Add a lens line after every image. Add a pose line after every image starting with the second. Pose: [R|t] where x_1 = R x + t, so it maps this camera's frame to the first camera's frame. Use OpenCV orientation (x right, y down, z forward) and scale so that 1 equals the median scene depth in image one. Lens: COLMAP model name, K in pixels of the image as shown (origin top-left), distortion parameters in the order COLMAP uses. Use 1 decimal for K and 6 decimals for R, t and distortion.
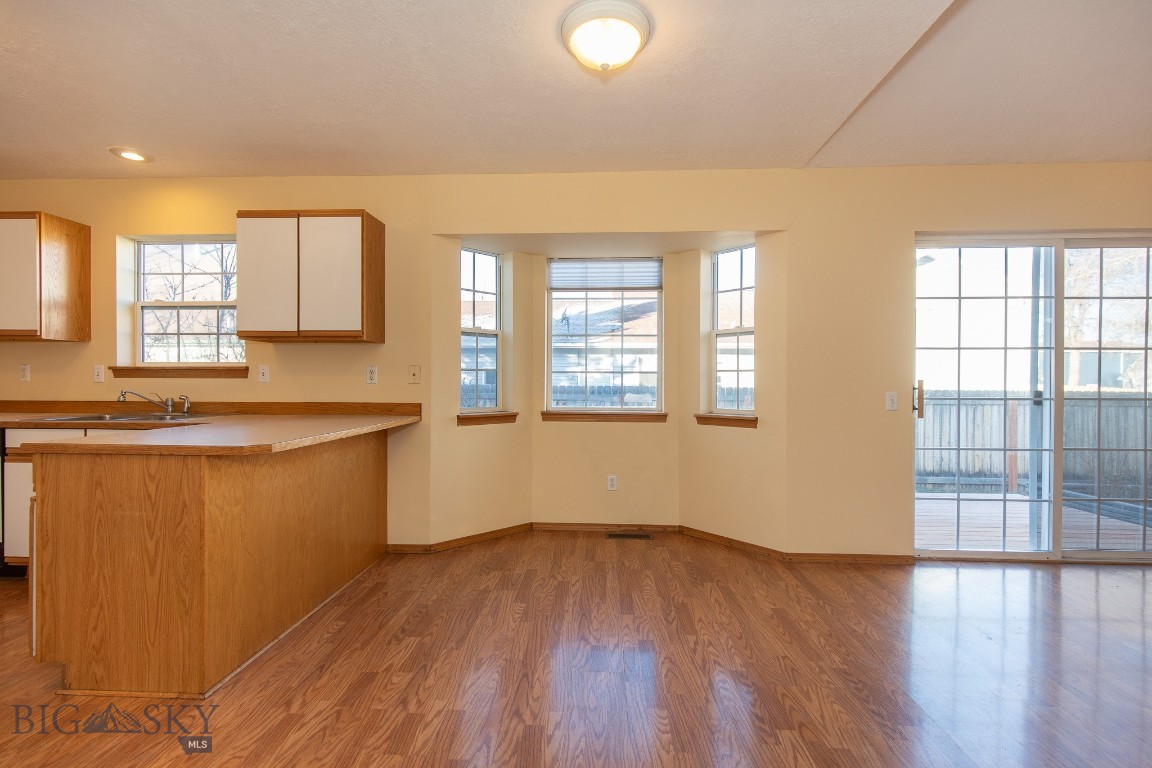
lens RADIAL K [[515.3, 0, 576.0], [0, 515.3, 384.0], [0, 0, 1]] dist [0.004143, -0.000456]
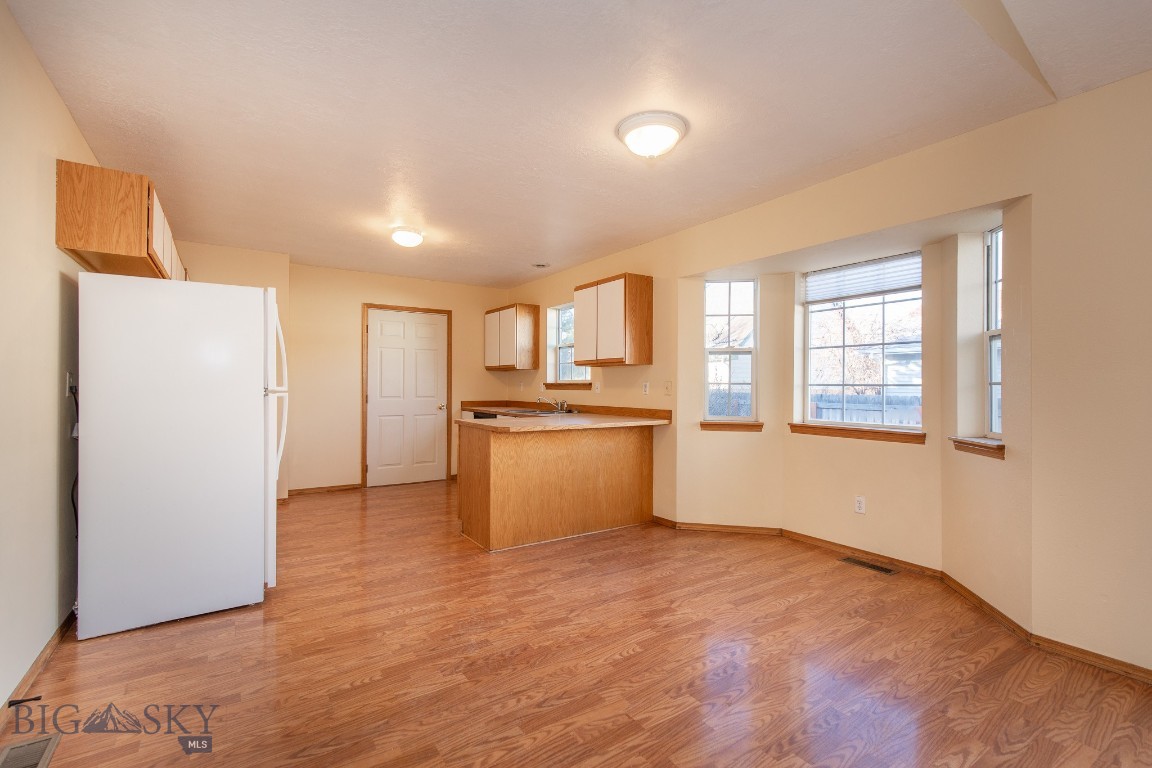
lens RADIAL K [[515.3, 0, 576.0], [0, 515.3, 384.0], [0, 0, 1]] dist [0.004143, -0.000456]
pose [[0.598496, -0.004197, -0.801115, 0.600033], [-0.008248, 0.999901, -0.011400, -0.012284], [0.801083, 0.013430, 0.598402, 0.039518]]
